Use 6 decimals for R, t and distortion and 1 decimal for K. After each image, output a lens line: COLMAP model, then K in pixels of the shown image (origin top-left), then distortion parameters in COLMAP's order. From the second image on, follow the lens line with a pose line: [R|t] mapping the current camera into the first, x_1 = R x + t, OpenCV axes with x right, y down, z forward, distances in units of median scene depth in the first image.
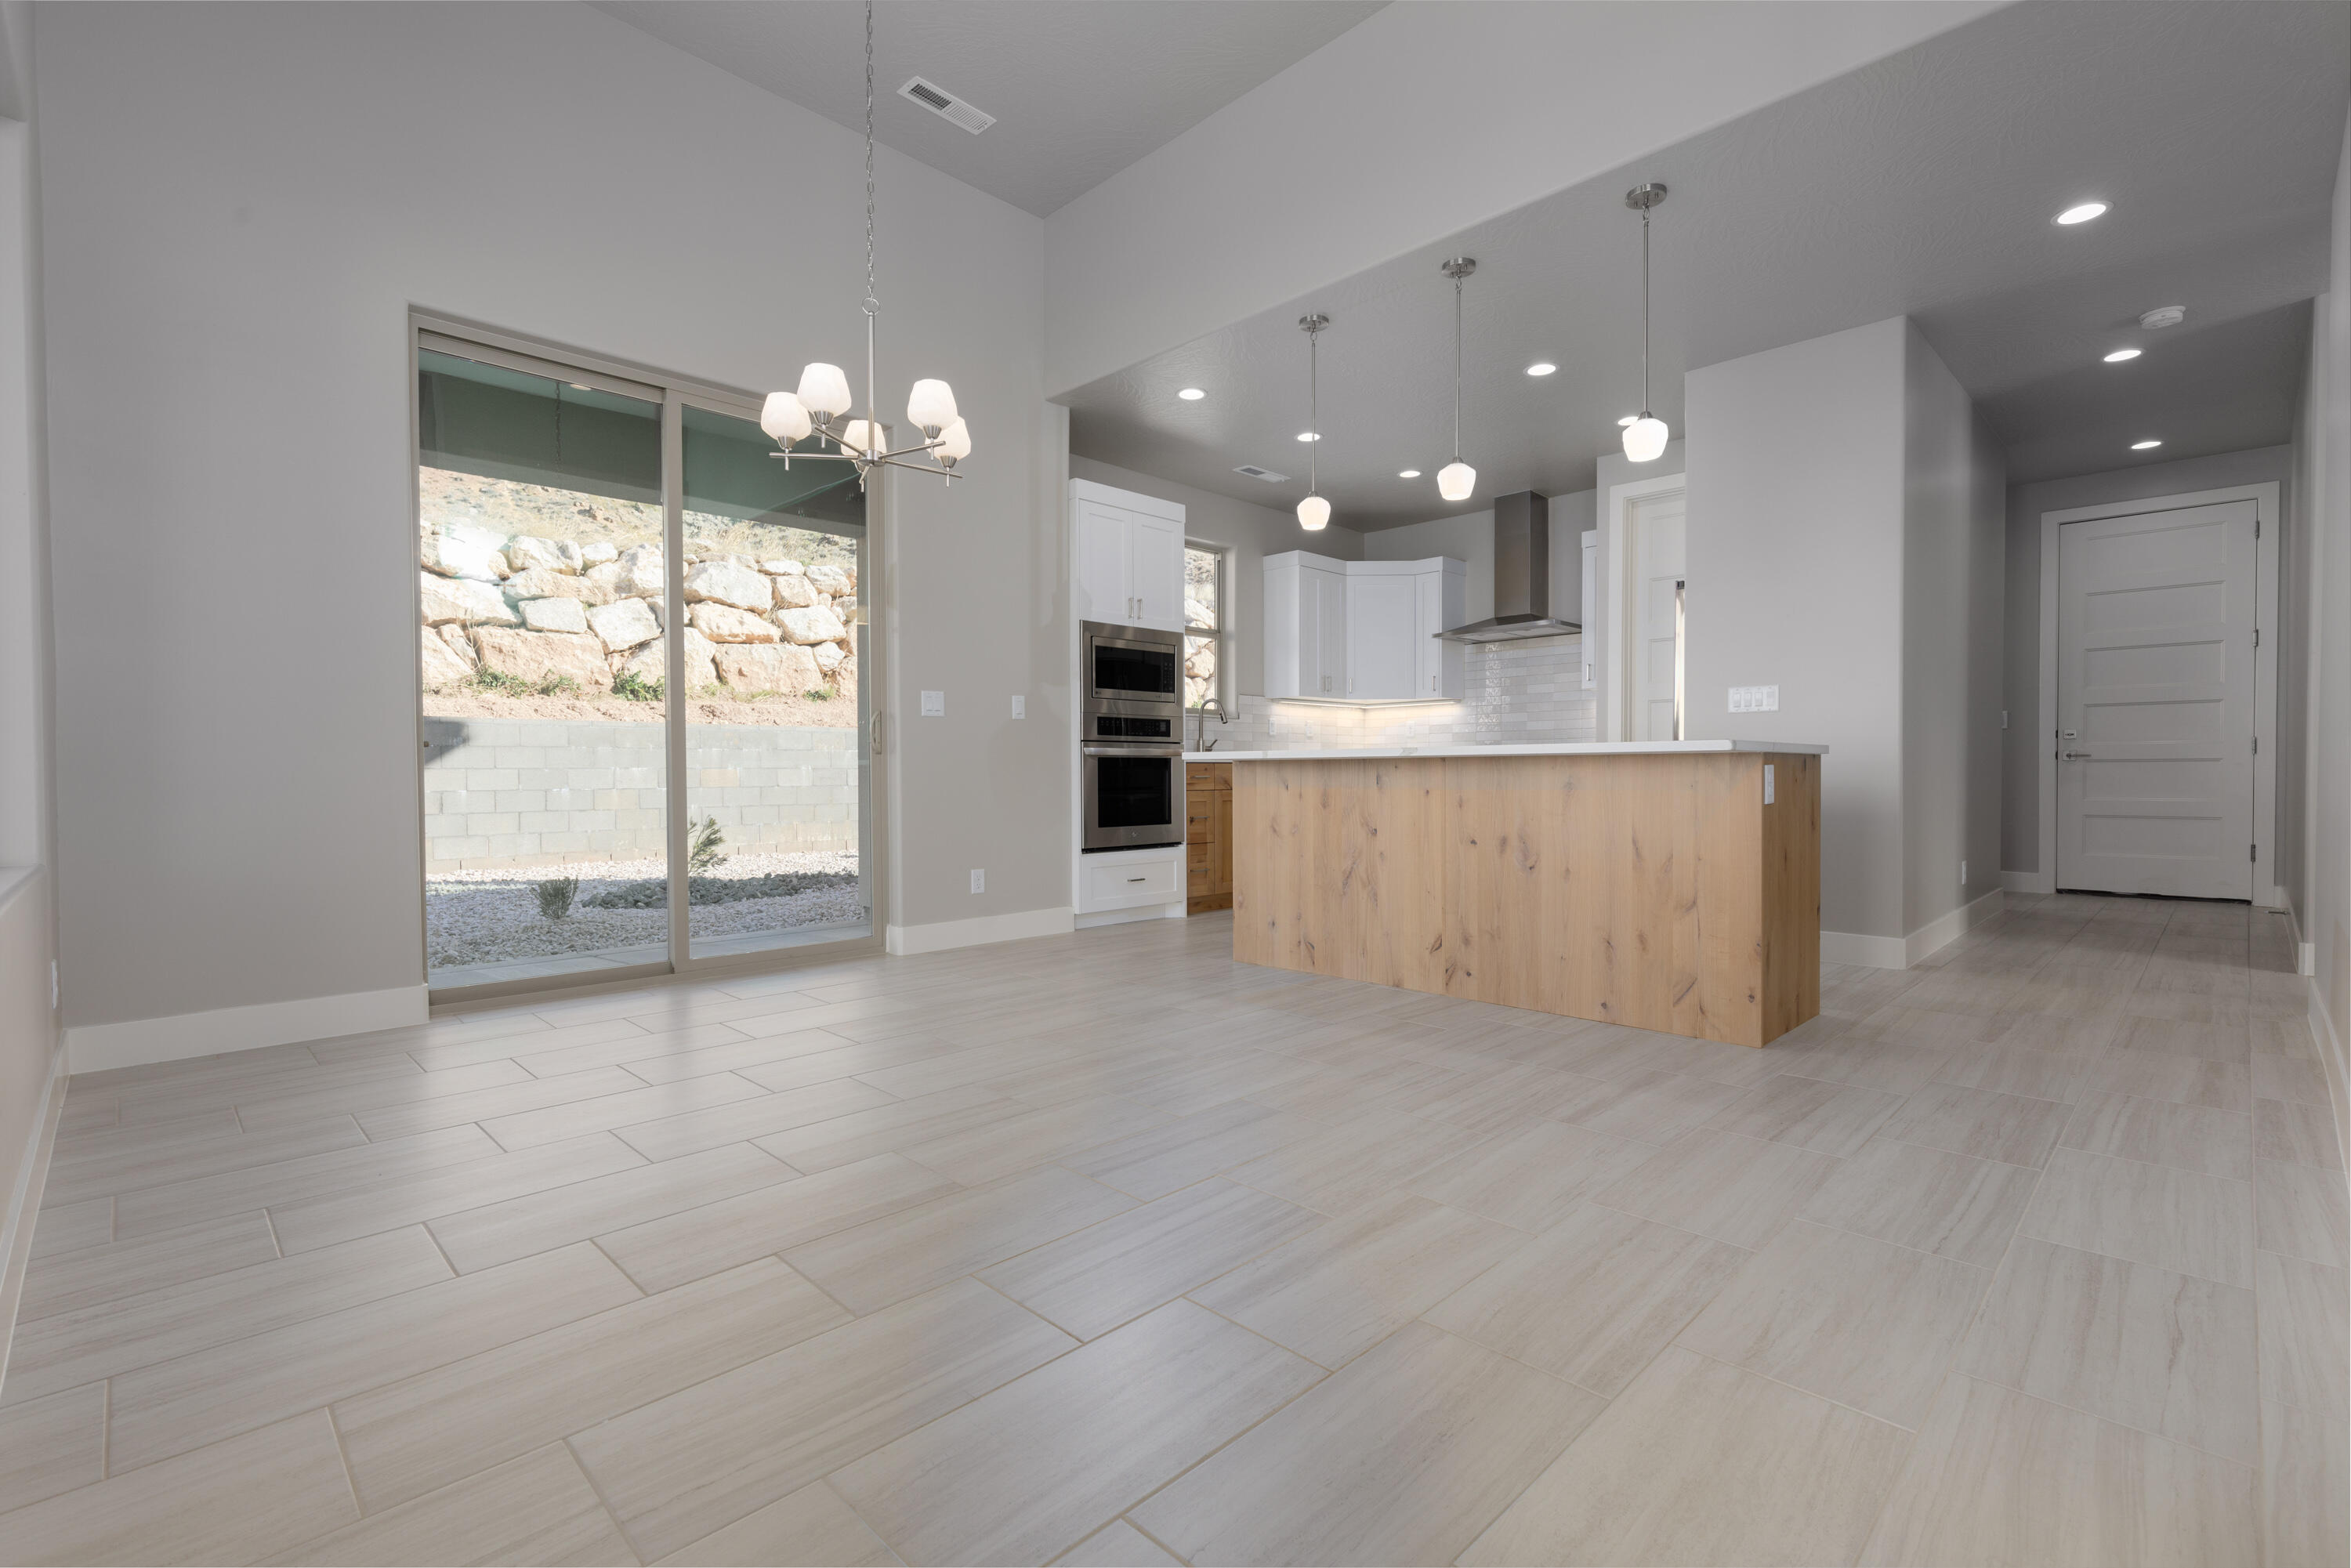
lens RADIAL K [[1050.9, 0, 1183.4], [0, 1050.9, 783.5], [0, 0, 1]] dist [0.010326, -0.001747]
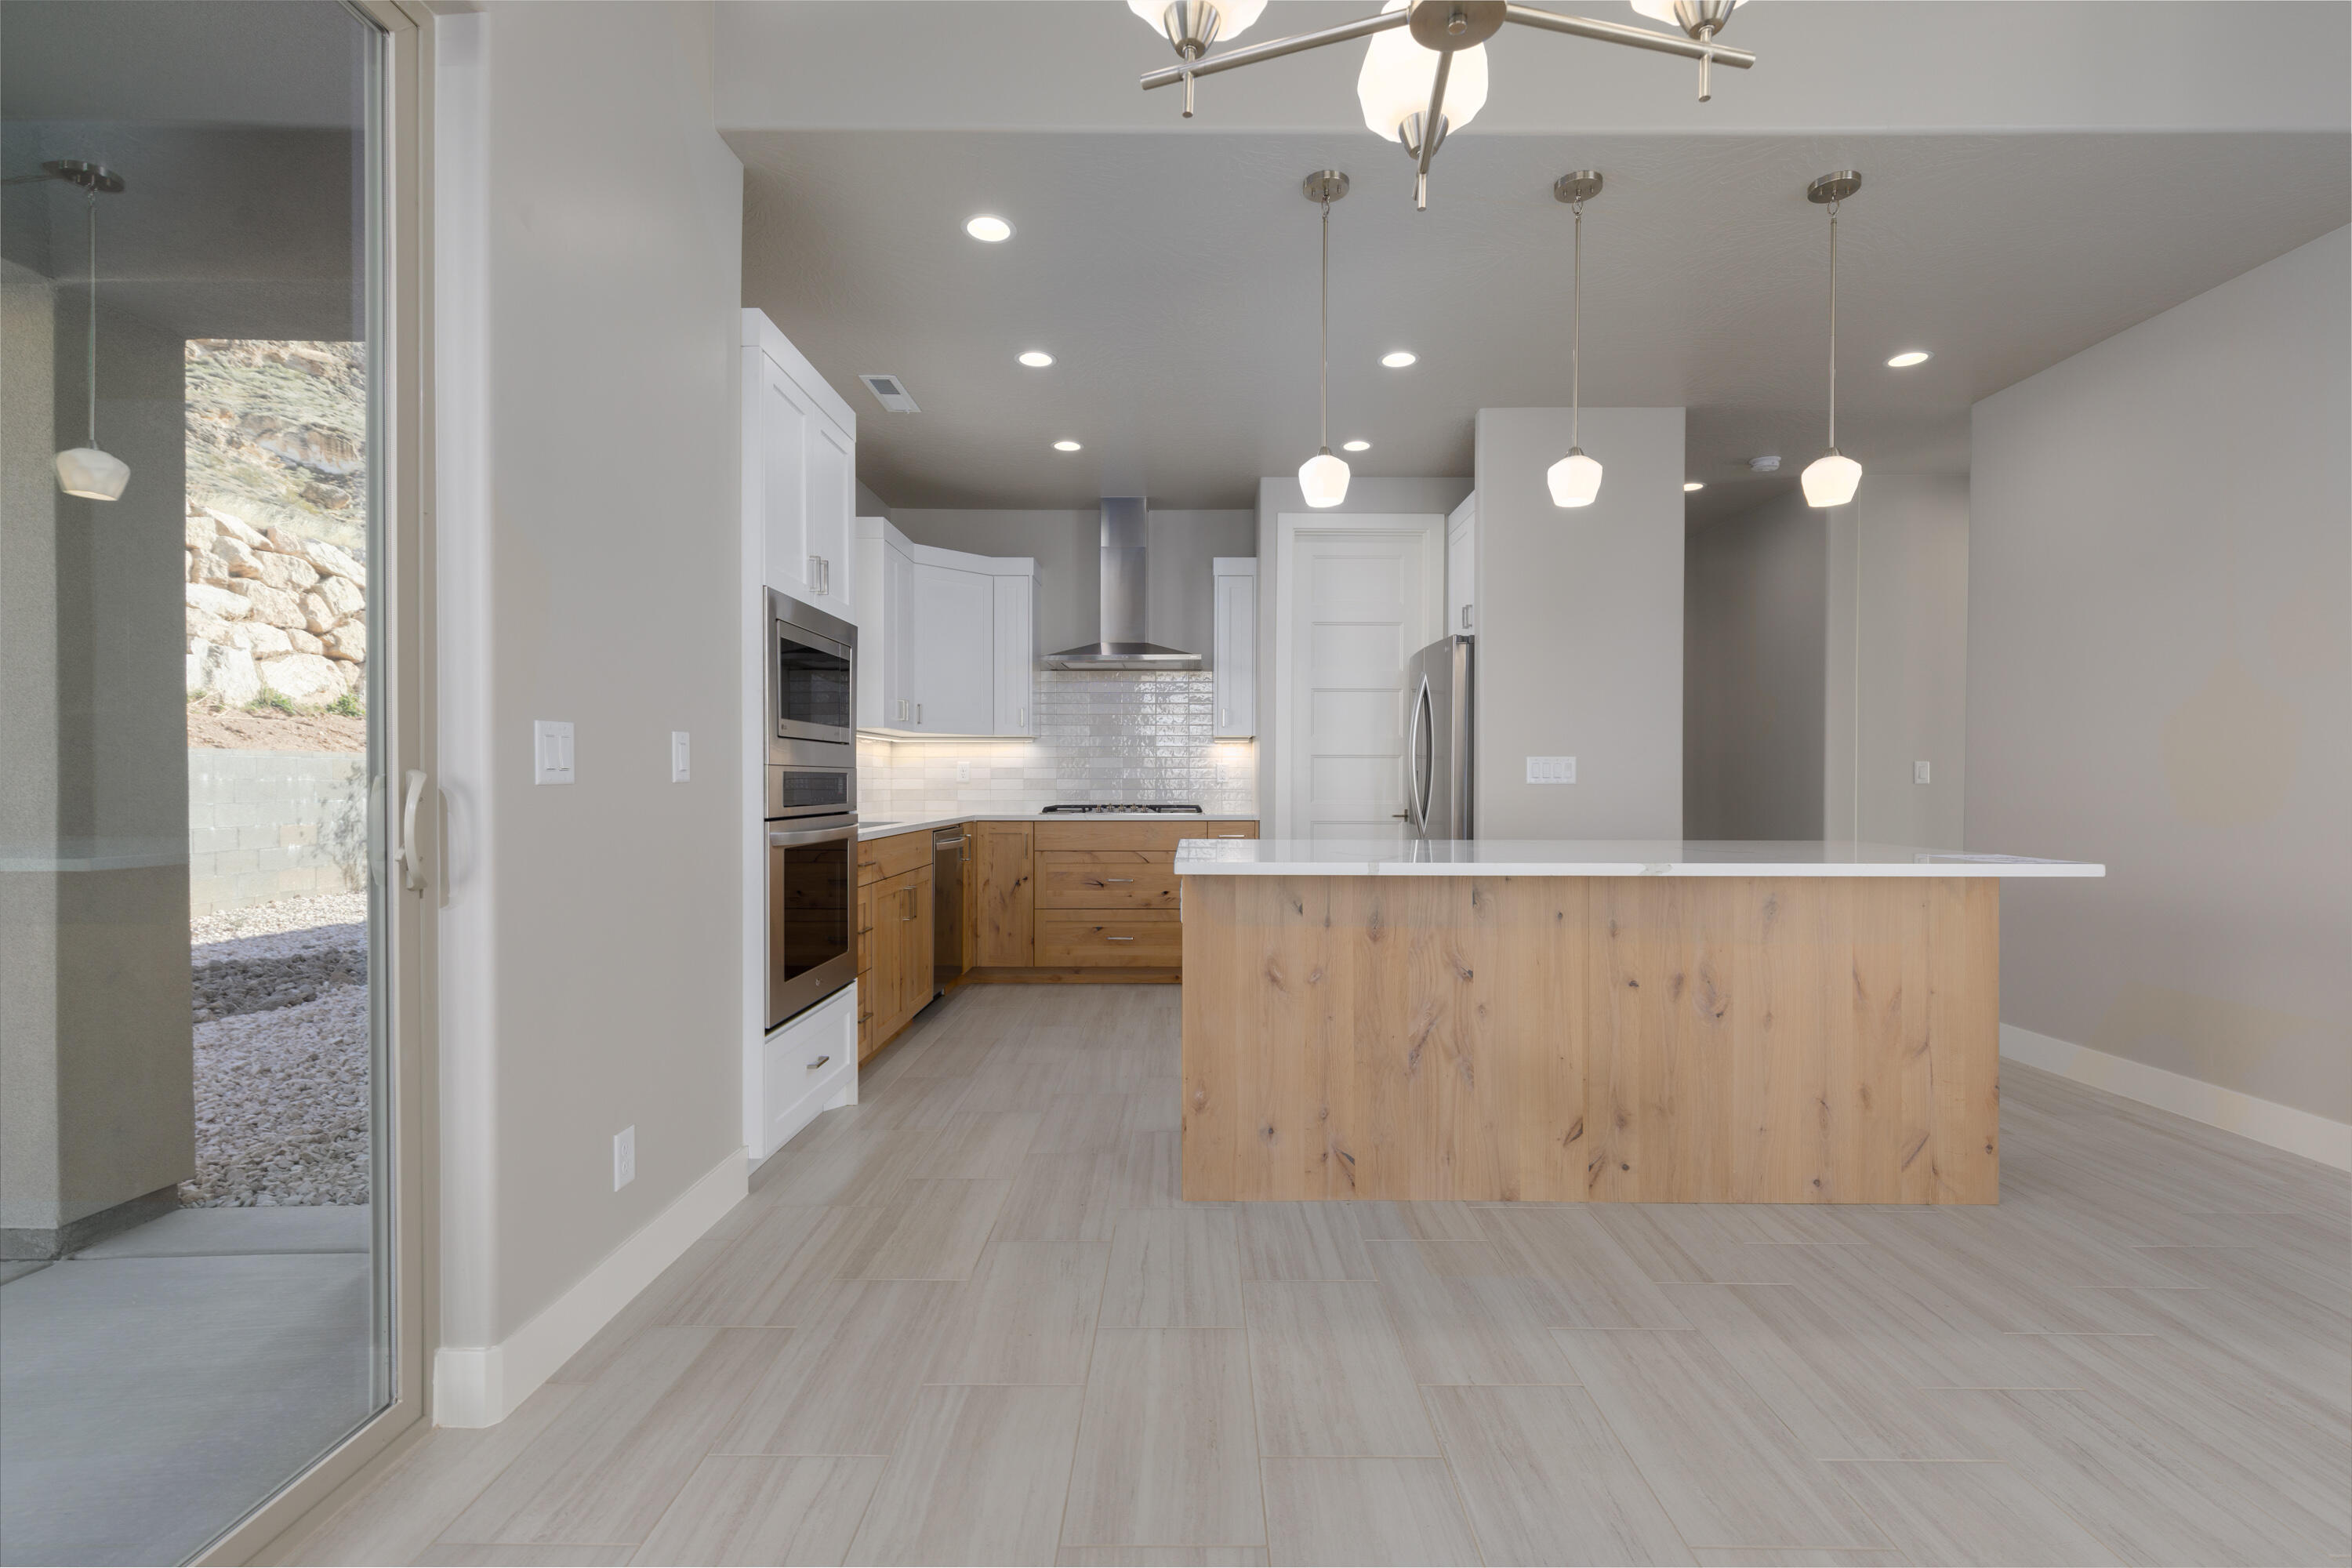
lens RADIAL K [[1051.4, 0, 1175.3], [0, 1051.4, 783.9], [0, 0, 1]] dist [0.010326, -0.001747]
pose [[0.707058, 0.001454, 0.707154, -0.422454], [0.003309, 0.999980, -0.005365, -0.072610], [-0.707148, 0.006134, 0.707039, 0.648553]]
